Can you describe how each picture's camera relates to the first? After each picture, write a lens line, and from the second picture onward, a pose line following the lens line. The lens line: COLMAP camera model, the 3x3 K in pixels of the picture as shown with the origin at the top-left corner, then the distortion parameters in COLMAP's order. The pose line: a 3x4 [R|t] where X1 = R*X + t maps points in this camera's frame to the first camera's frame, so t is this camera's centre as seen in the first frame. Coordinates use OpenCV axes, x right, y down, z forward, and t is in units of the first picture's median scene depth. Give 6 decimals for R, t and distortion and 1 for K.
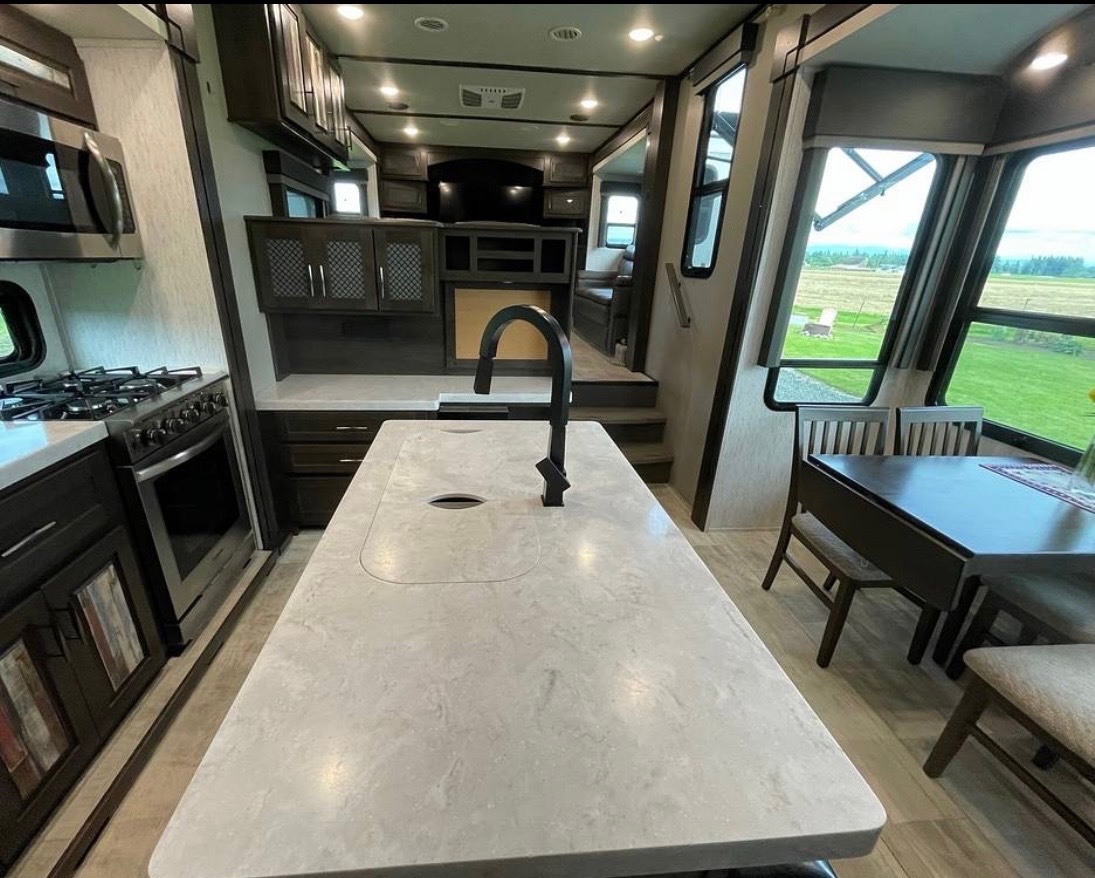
lens RADIAL K [[470.9, 0, 513.5], [0, 470.9, 441.9], [0, 0, 1]] dist [-0.000838, 0.000440]
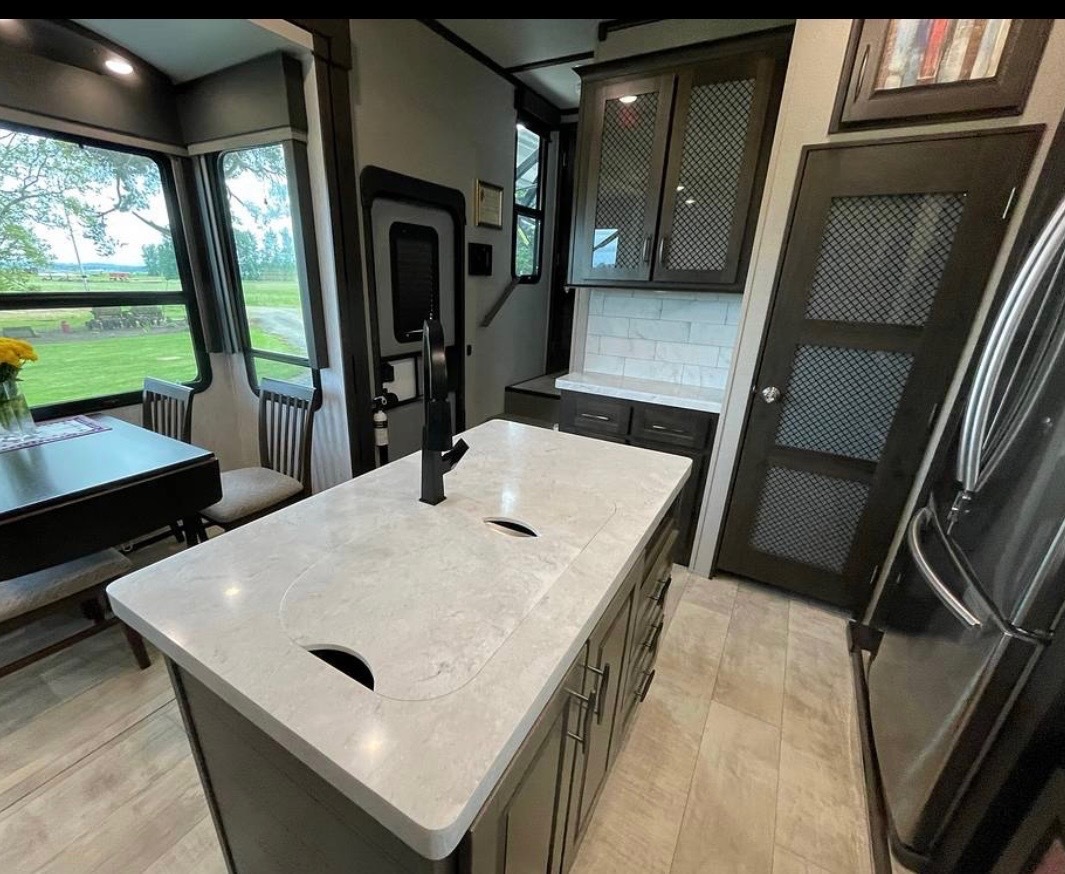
lens RADIAL K [[472.8, 0, 505.1], [0, 472.8, 452.4], [0, 0, 1]] dist [-0.000155, -0.000002]
pose [[-0.811220, -0.258134, 0.524681, -0.275122], [0.159195, 0.765897, 0.622943, -0.280853], [-0.562654, 0.588870, -0.580217, 0.699844]]
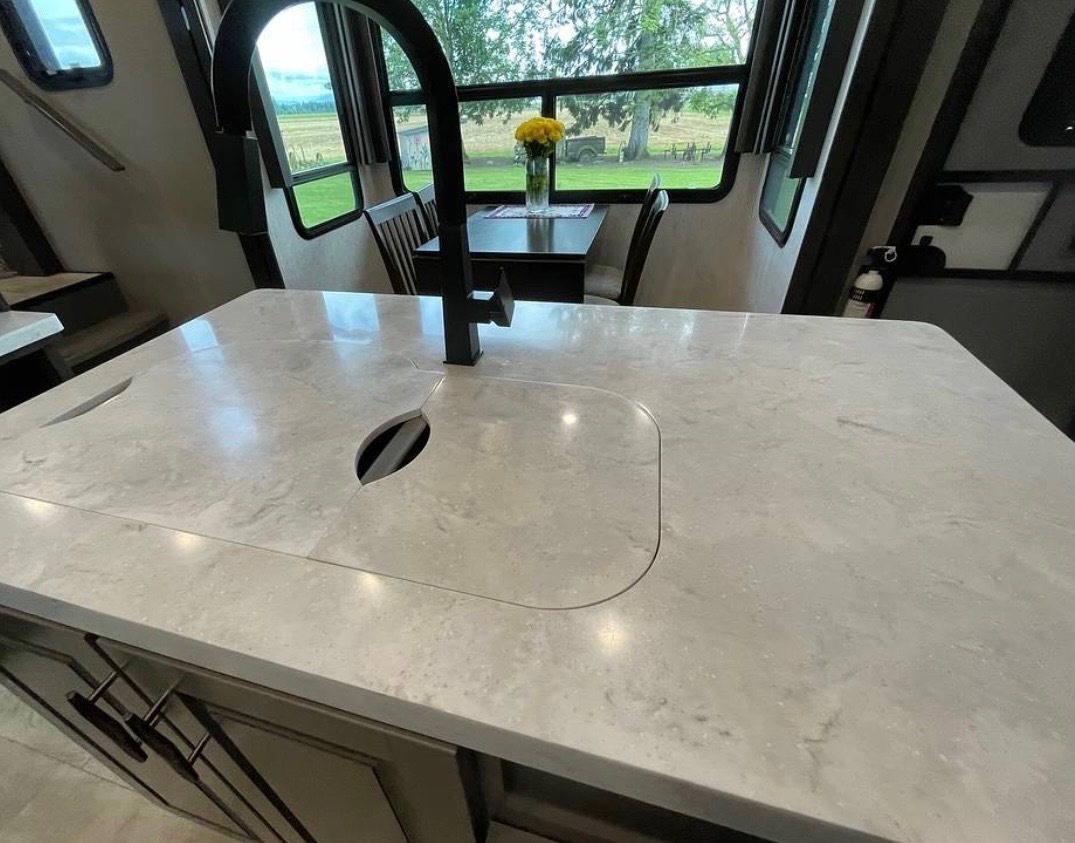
lens RADIAL K [[474.1, 0, 492.9], [0, 474.1, 430.0], [0, 0, 1]] dist [-0.004220, 0.001047]
pose [[0.348525, -0.575896, 0.739510, -0.212429], [0.401369, 0.804680, 0.437485, -0.030227], [-0.847014, 0.144342, 0.511598, 0.310211]]
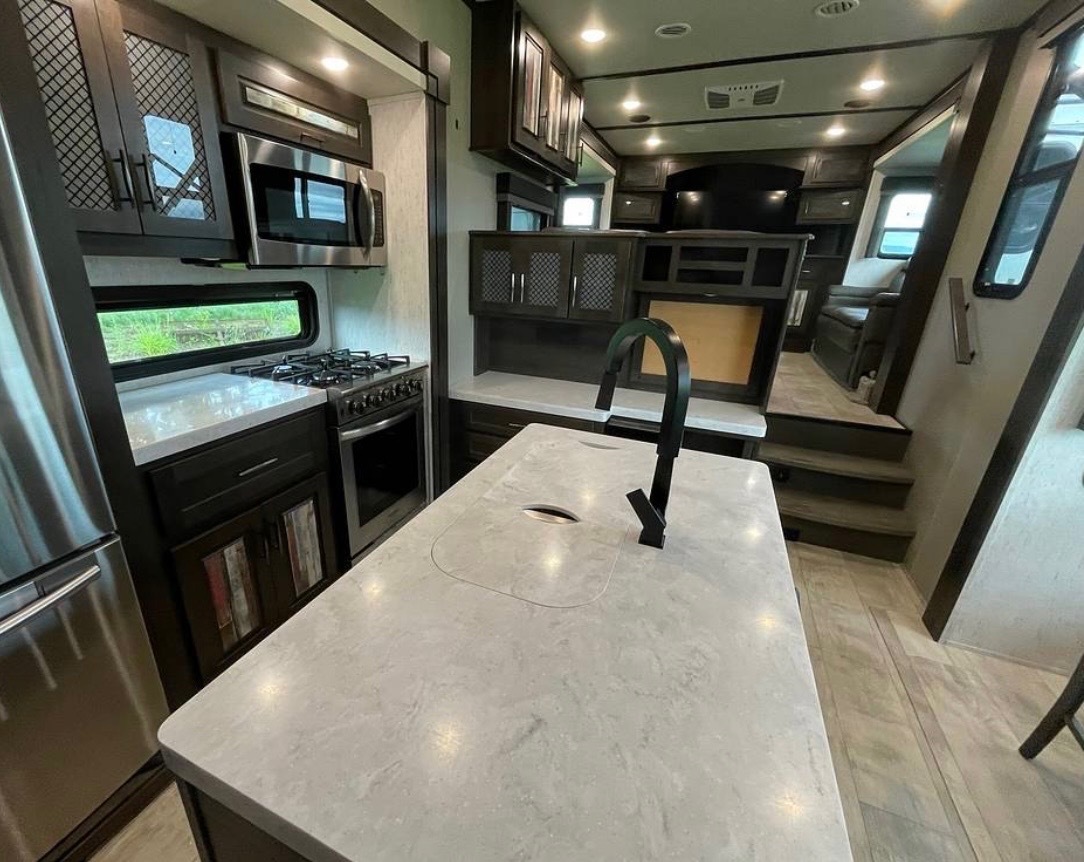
lens RADIAL K [[470.6, 0, 504.5], [0, 470.6, 437.3], [0, 0, 1]] dist [-0.000317, -0.000453]
pose [[0.881768, 0.166306, -0.441392, 0.093763], [-0.179265, 0.983721, 0.012525, -0.011828], [0.436290, 0.068082, 0.897227, 0.036579]]
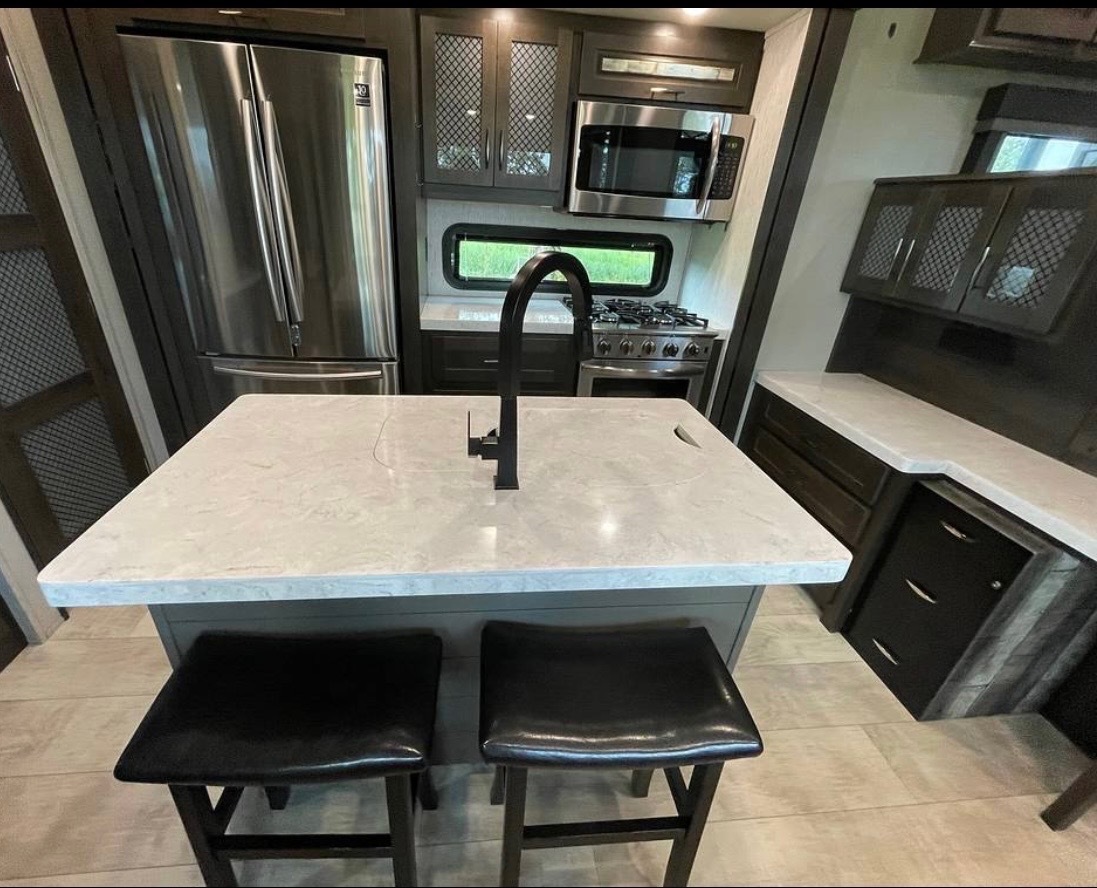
lens RADIAL K [[480.1, 0, 518.6], [0, 480.1, 444.0], [0, 0, 1]] dist [0.000105, -0.000682]
pose [[0.023568, 0.422849, -0.905894, 0.407500], [-0.413710, 0.829040, 0.376213, -0.131609], [0.910104, 0.365911, 0.194476, 0.394622]]
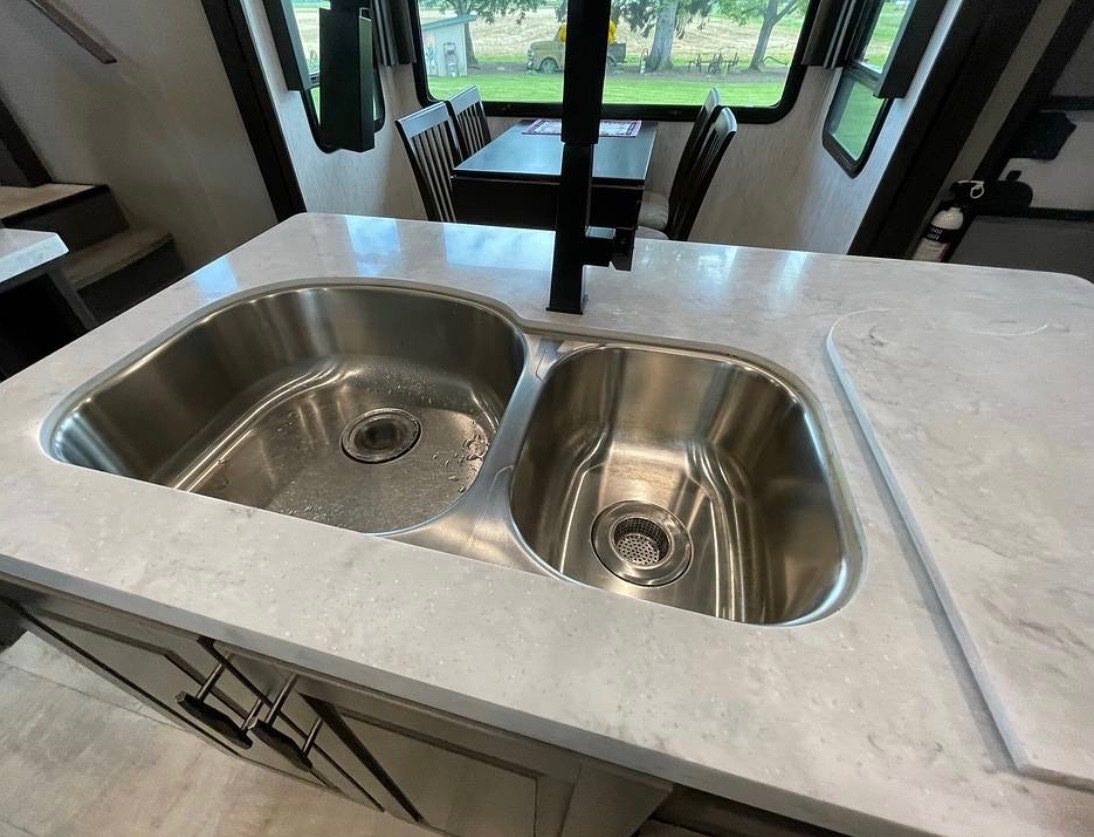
lens RADIAL K [[474.4, 0, 510.0], [0, 474.4, 417.7], [0, 0, 1]] dist [-0.002328, -0.000479]
pose [[0.338630, -0.655661, 0.674862, -0.201398], [0.375475, 0.751818, 0.542023, -0.051589], [-0.862756, 0.069849, 0.500773, 0.373883]]
